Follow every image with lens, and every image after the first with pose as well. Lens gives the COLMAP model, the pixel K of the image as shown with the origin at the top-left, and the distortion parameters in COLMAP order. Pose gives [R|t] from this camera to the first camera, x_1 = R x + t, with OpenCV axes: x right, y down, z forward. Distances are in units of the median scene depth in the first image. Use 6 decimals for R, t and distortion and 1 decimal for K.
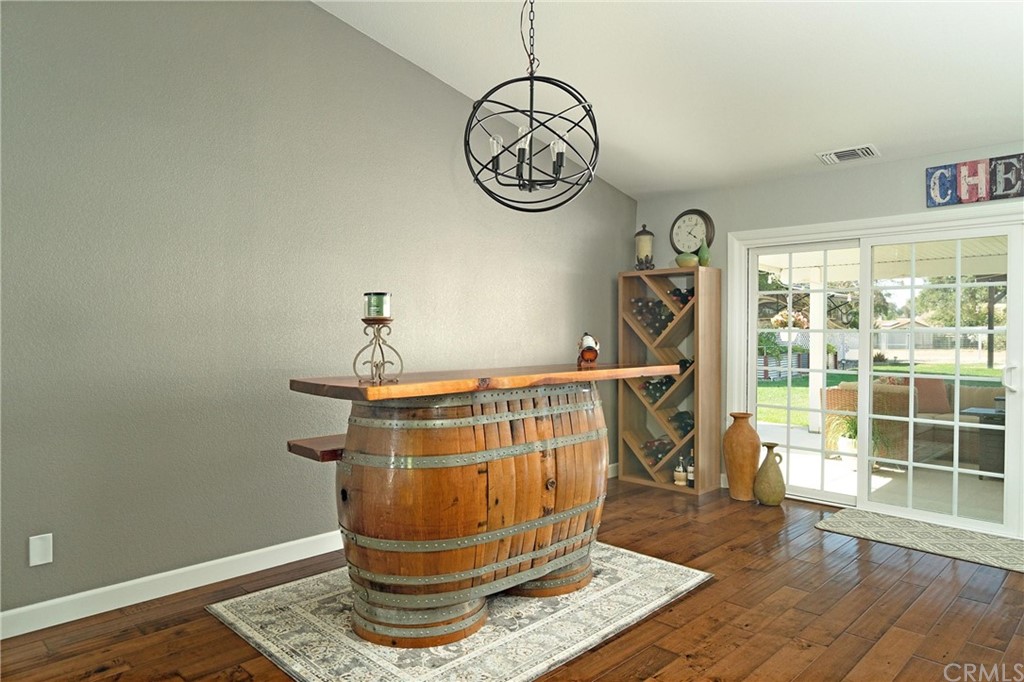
lens RADIAL K [[679.7, 0, 508.7], [0, 679.7, 344.0], [0, 0, 1]] dist [-0.005433, 0.007366]
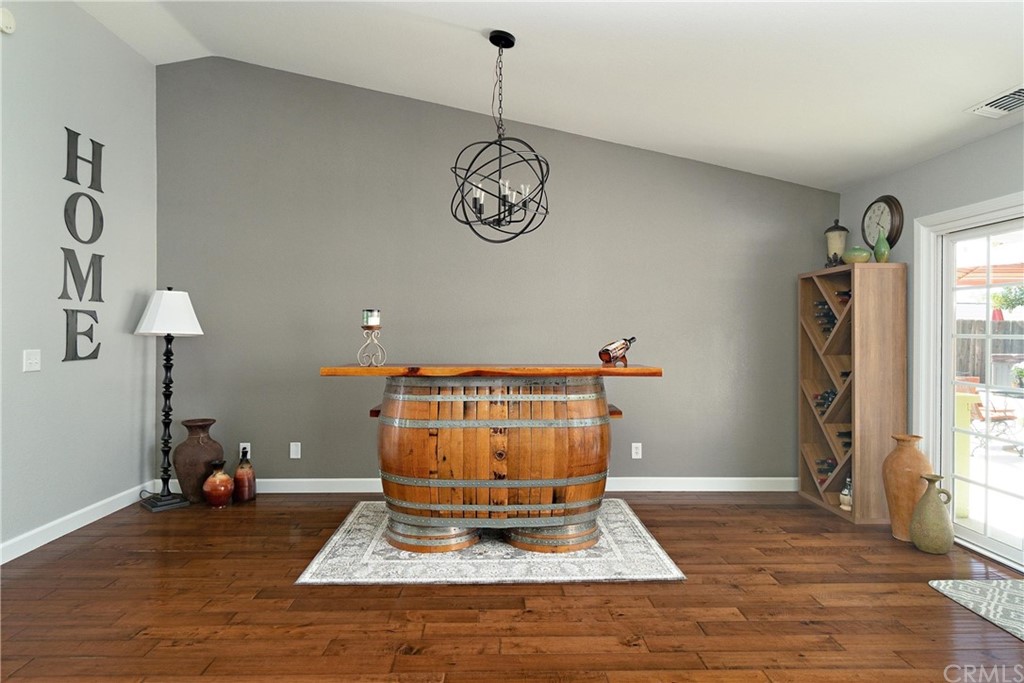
lens RADIAL K [[649.2, 0, 529.0], [0, 649.2, 330.3], [0, 0, 1]] dist [0.009521, 0.002517]
pose [[0.702305, -0.001241, -0.711875, 0.946371], [-0.017718, 0.999658, -0.019223, -0.005241], [0.711656, 0.026113, 0.702043, 0.171957]]
